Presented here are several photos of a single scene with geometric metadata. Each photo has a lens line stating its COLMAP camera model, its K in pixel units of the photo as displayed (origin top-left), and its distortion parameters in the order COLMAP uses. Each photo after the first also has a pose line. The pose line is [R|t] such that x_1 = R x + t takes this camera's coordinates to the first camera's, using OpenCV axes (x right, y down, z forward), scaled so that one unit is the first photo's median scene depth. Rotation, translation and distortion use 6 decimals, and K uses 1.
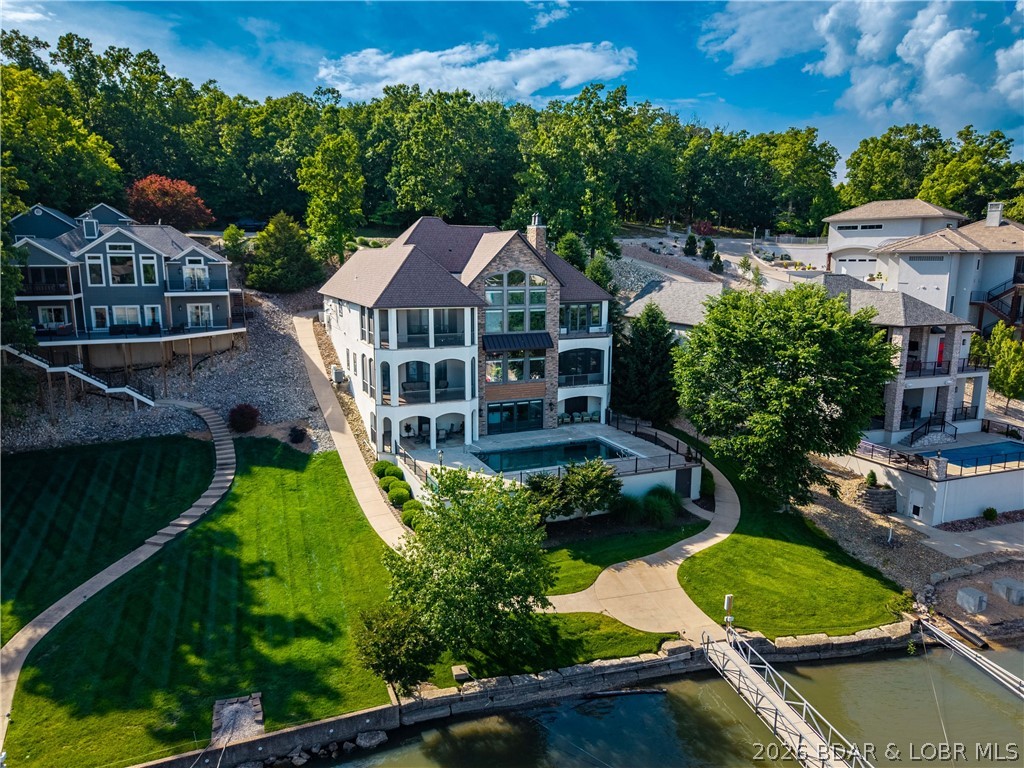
lens RADIAL K [[682.9, 0, 510.4], [0, 682.9, 382.7], [0, 0, 1]] dist [0.016650, -0.010934]
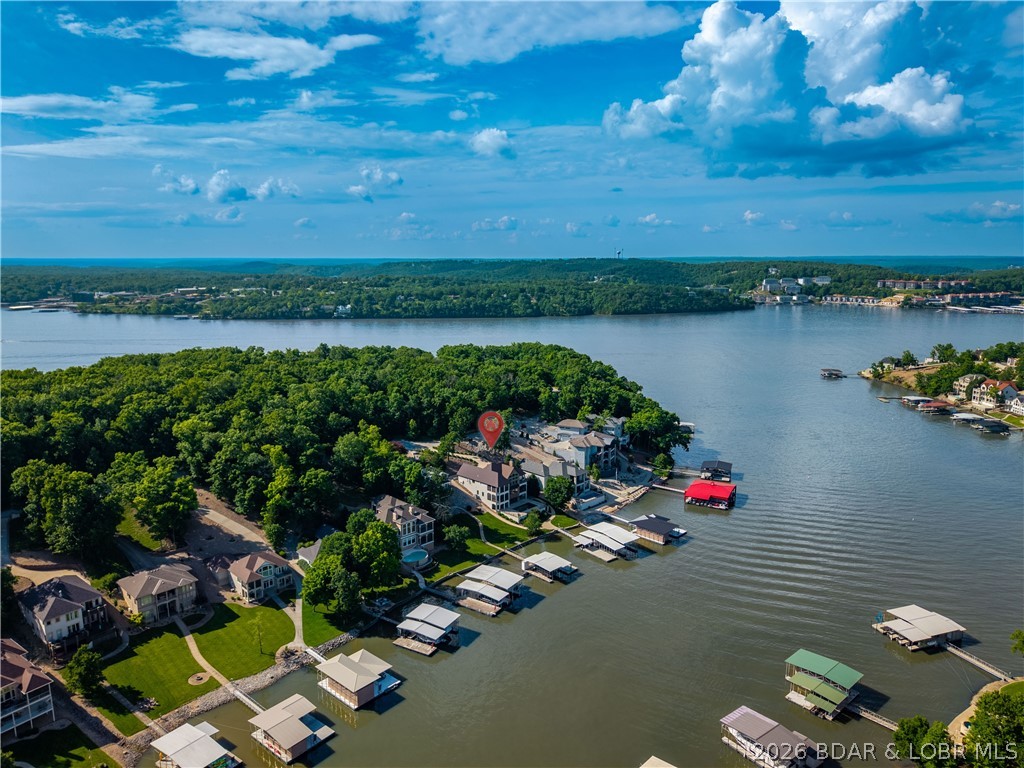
lens RADIAL K [[682.9, 0, 500.1], [0, 682.9, 372.8], [0, 0, 1]] dist [0.016650, -0.010934]
pose [[0.923924, -0.069114, 0.376282, -2.130265], [0.072456, 0.997358, 0.005283, -1.028494], [-0.375652, 0.022383, 0.926490, -4.127146]]
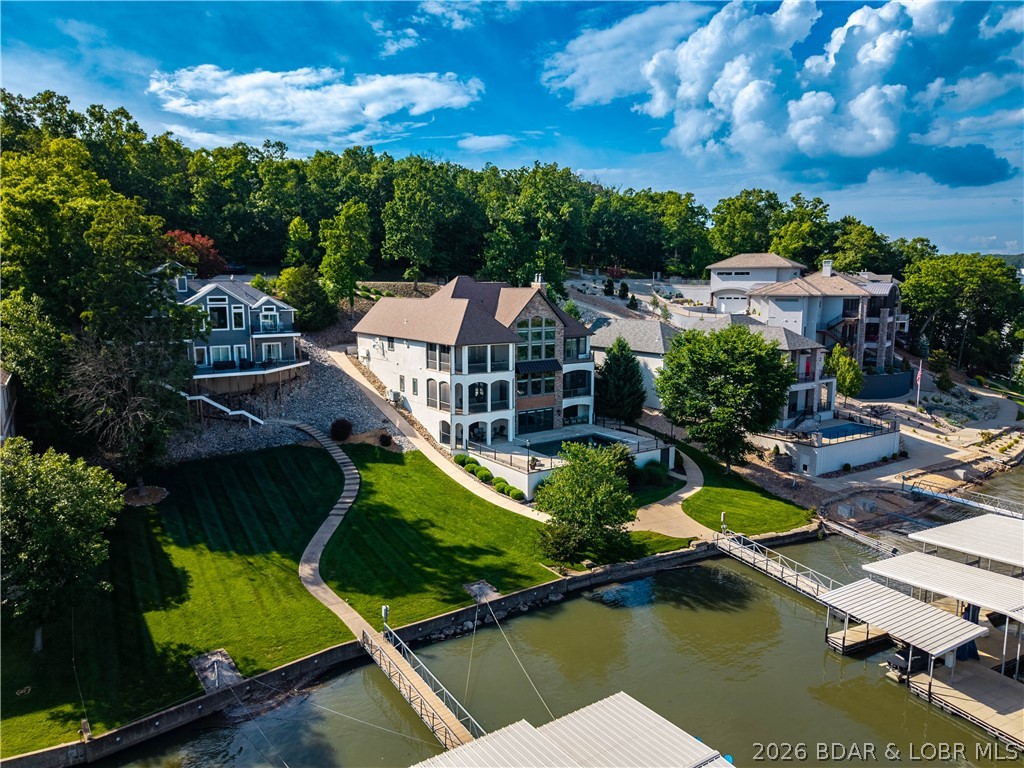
lens RADIAL K [[682.9, 0, 508.8], [0, 682.9, 377.8], [0, 0, 1]] dist [0.016650, -0.010934]
pose [[0.979333, -0.029219, 0.200135, -0.336571], [0.037355, 0.998617, -0.036995, 0.012445], [-0.198777, 0.043706, 0.979070, -0.360902]]
